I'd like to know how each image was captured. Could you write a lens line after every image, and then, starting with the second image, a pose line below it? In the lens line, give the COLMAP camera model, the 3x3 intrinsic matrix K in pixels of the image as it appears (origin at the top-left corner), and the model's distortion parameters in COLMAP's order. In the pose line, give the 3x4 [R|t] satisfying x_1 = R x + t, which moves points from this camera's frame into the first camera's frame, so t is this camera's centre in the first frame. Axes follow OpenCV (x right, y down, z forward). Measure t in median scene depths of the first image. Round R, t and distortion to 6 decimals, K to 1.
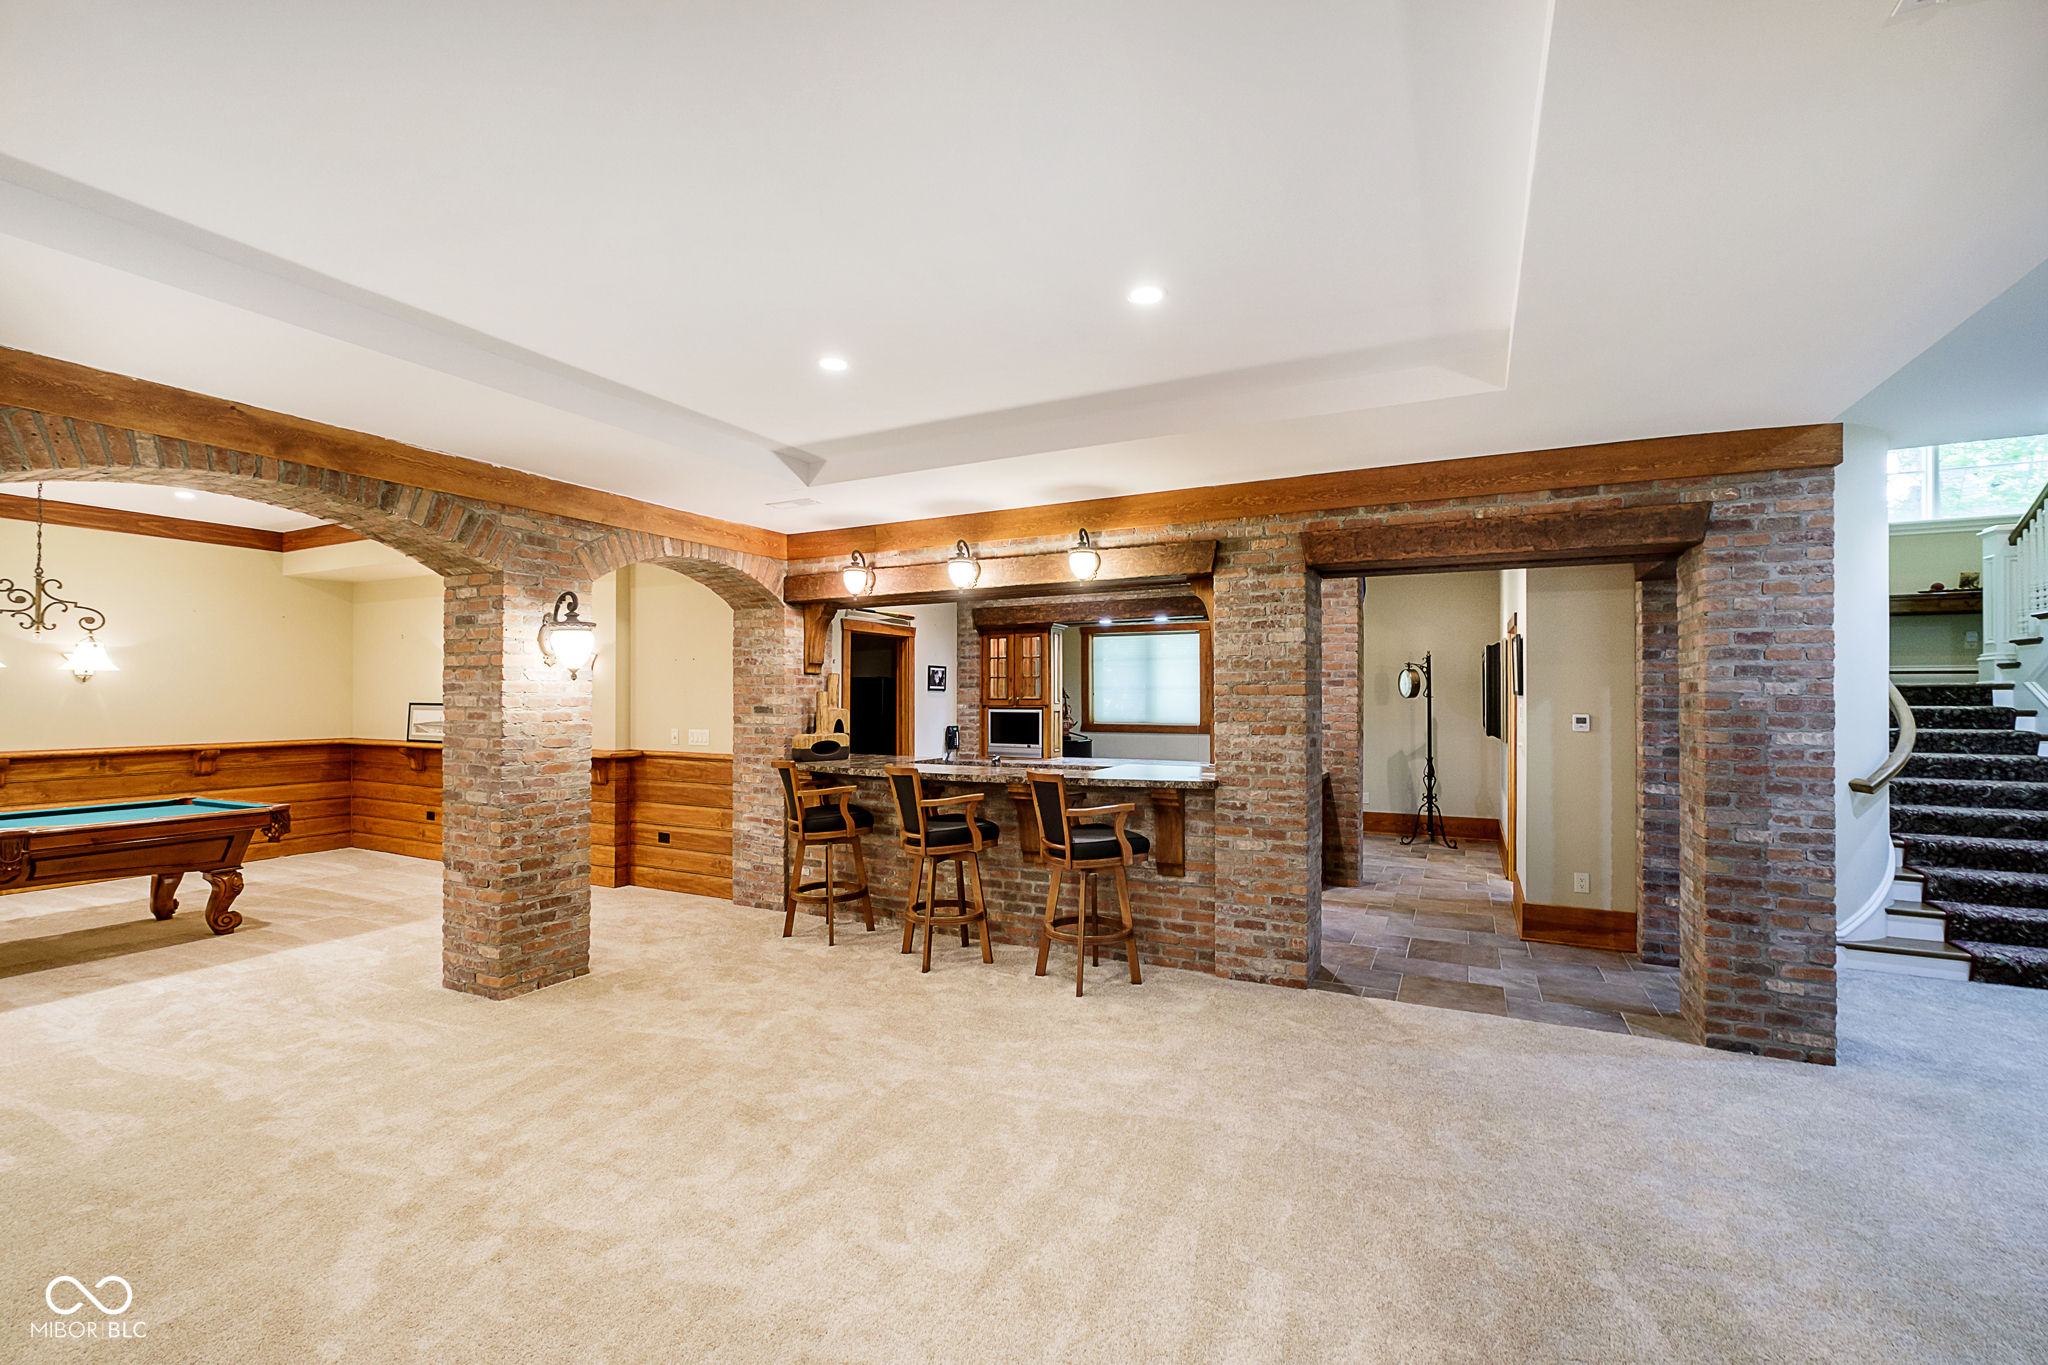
lens RADIAL K [[882.1, 0, 1019.9], [0, 882.1, 689.6], [0, 0, 1]] dist [-0.003647, -0.000055]
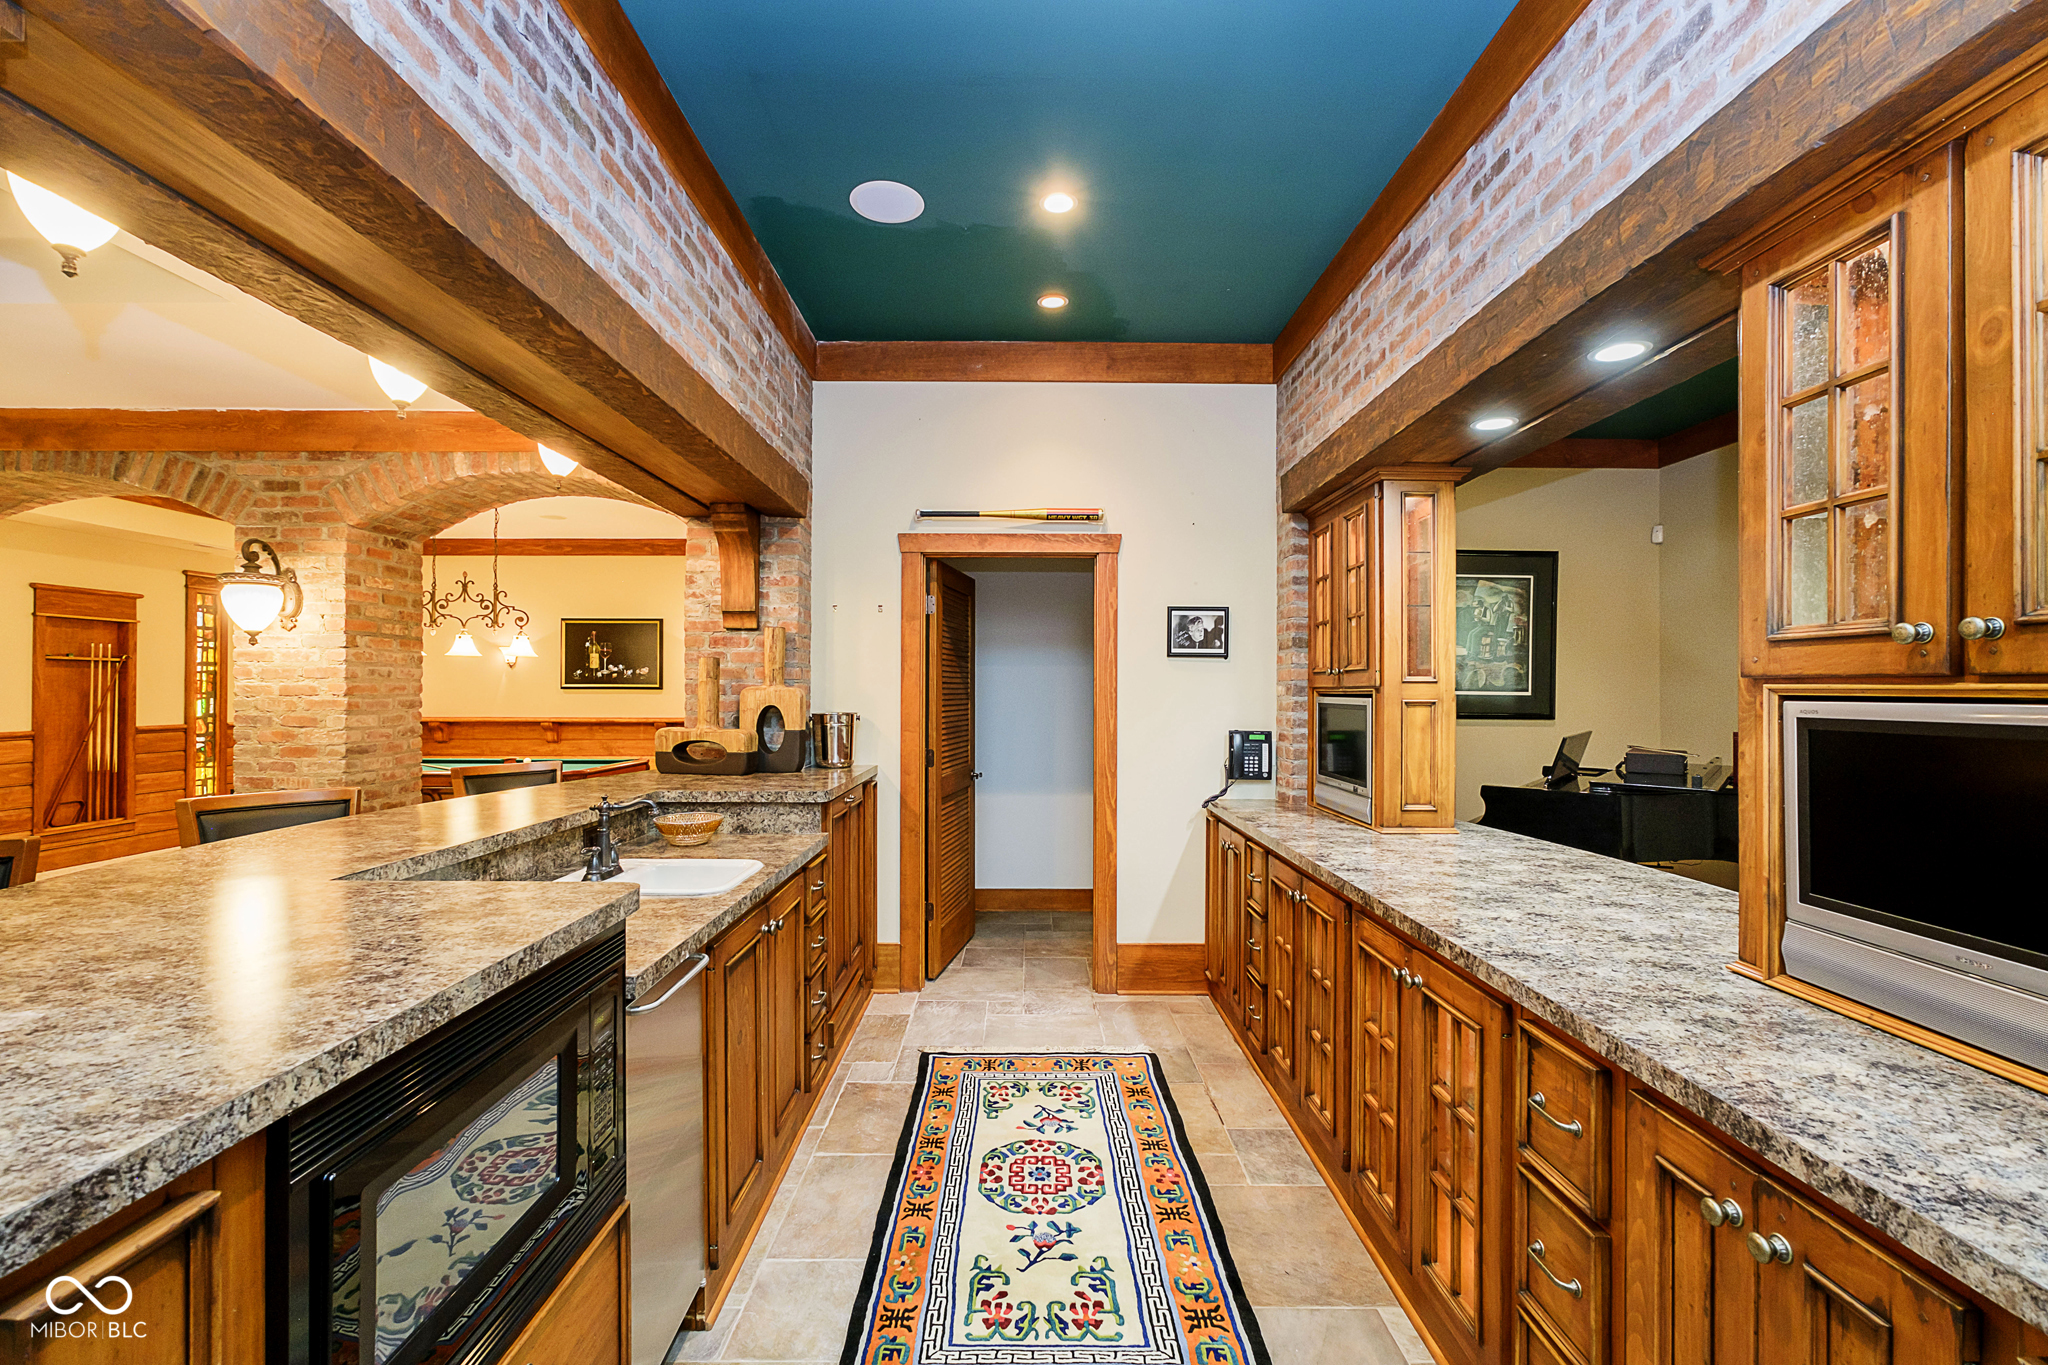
lens RADIAL K [[882.1, 0, 1020.9], [0, 882.1, 684.2], [0, 0, 1]] dist [-0.003647, -0.000055]
pose [[0.450717, -0.005154, -0.892652, 0.529520], [0.004720, 0.999983, -0.003391, 0.030729], [0.892654, -0.002685, 0.450734, 1.218677]]
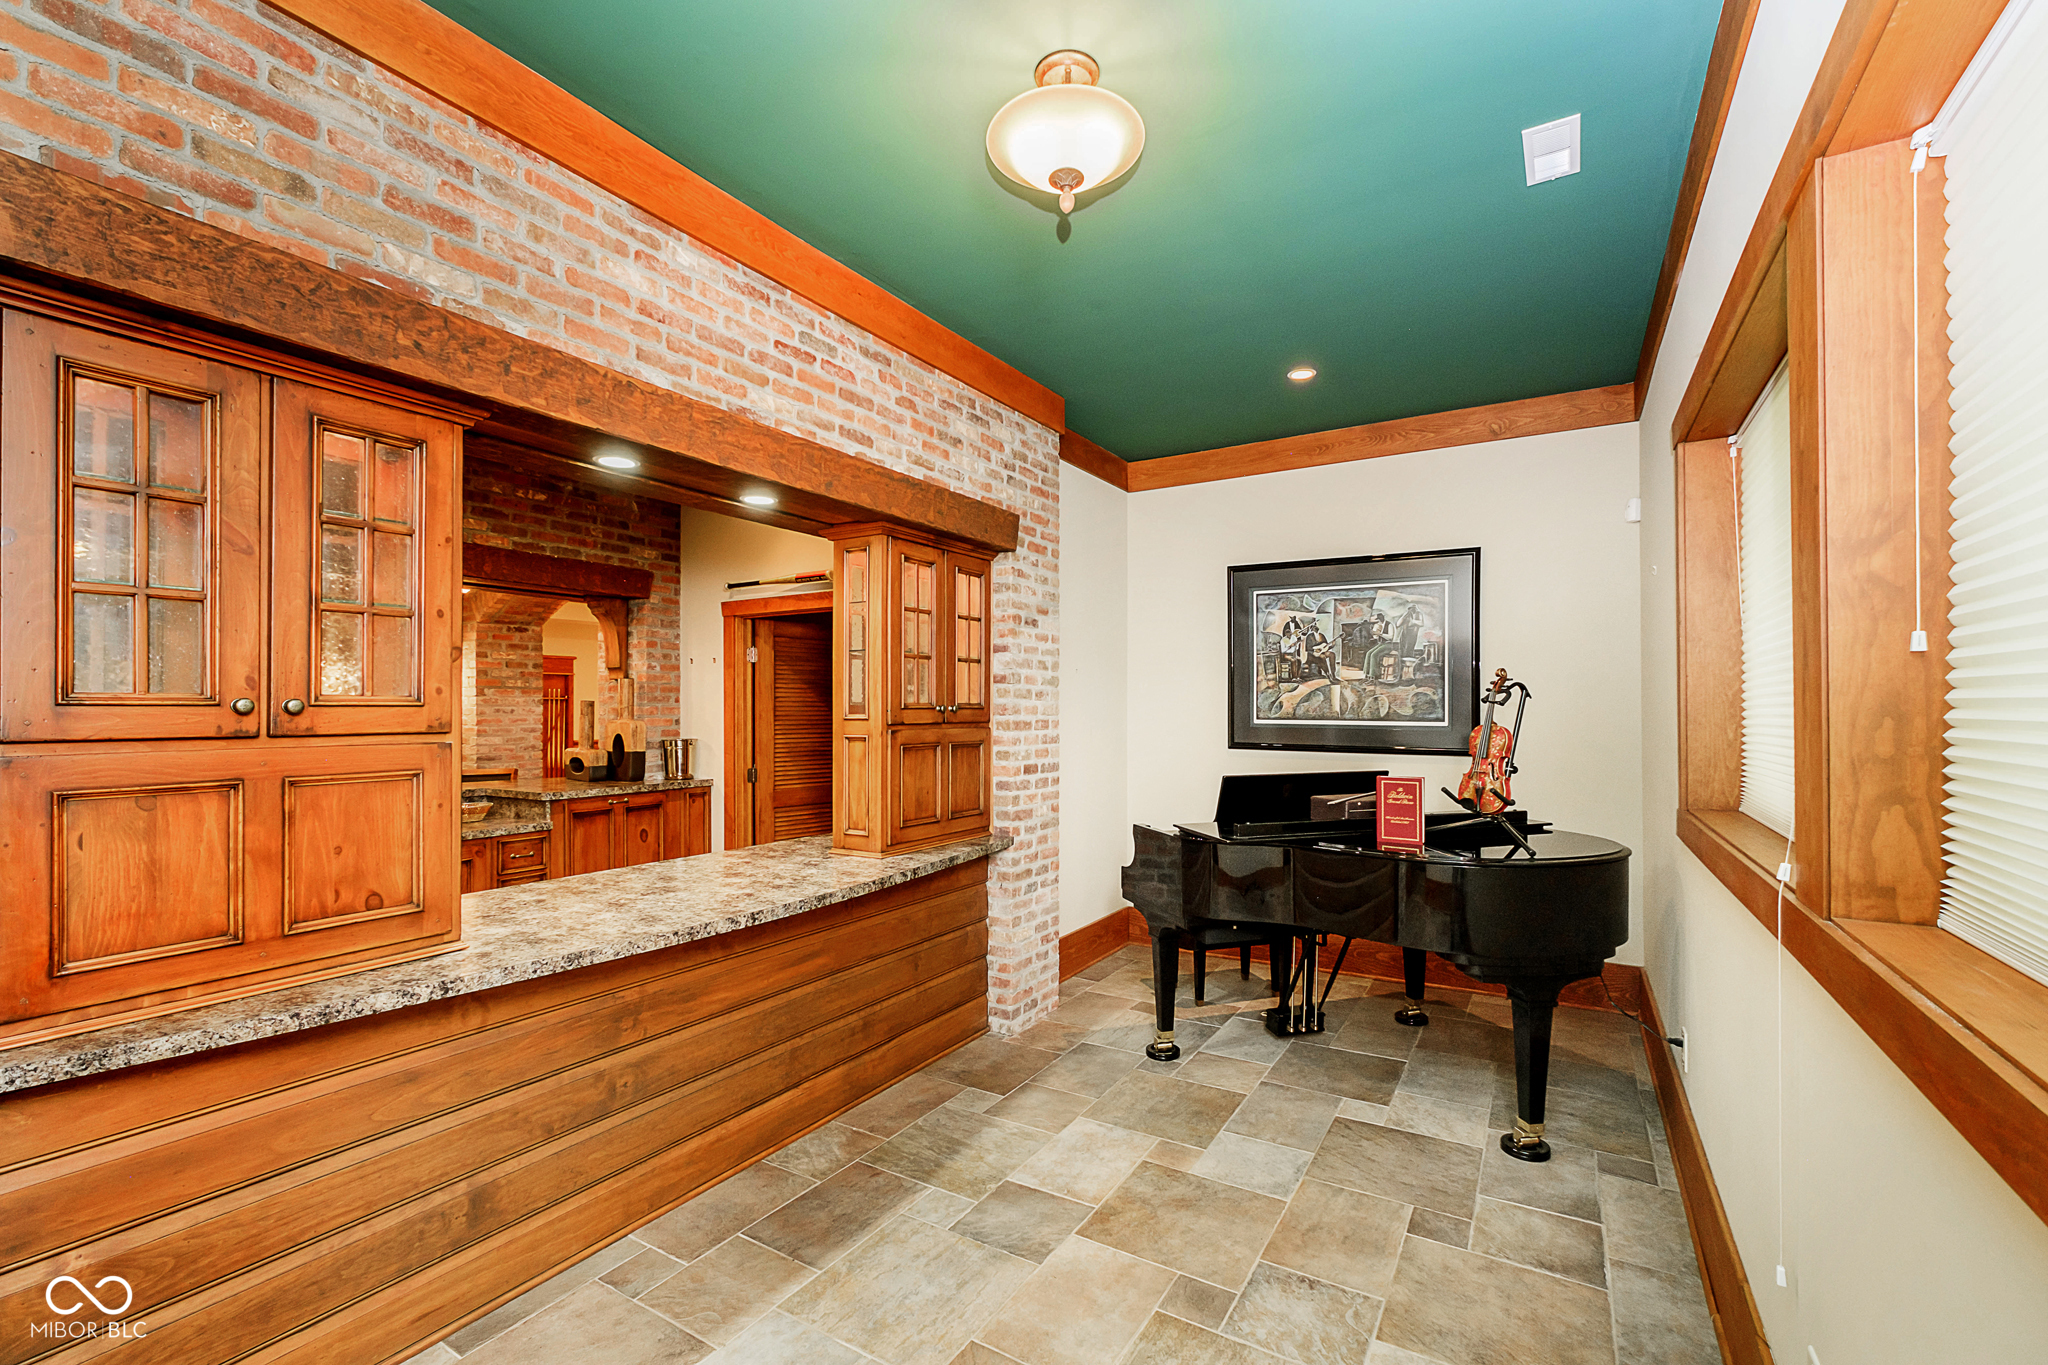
lens RADIAL K [[882.1, 0, 1016.9], [0, 882.1, 700.6], [0, 0, 1]] dist [-0.003647, -0.000055]
pose [[-0.084490, -0.009294, -0.996381, 0.804217], [0.011627, 0.999879, -0.010313, 0.021259], [0.996357, -0.012456, -0.084371, 1.990051]]
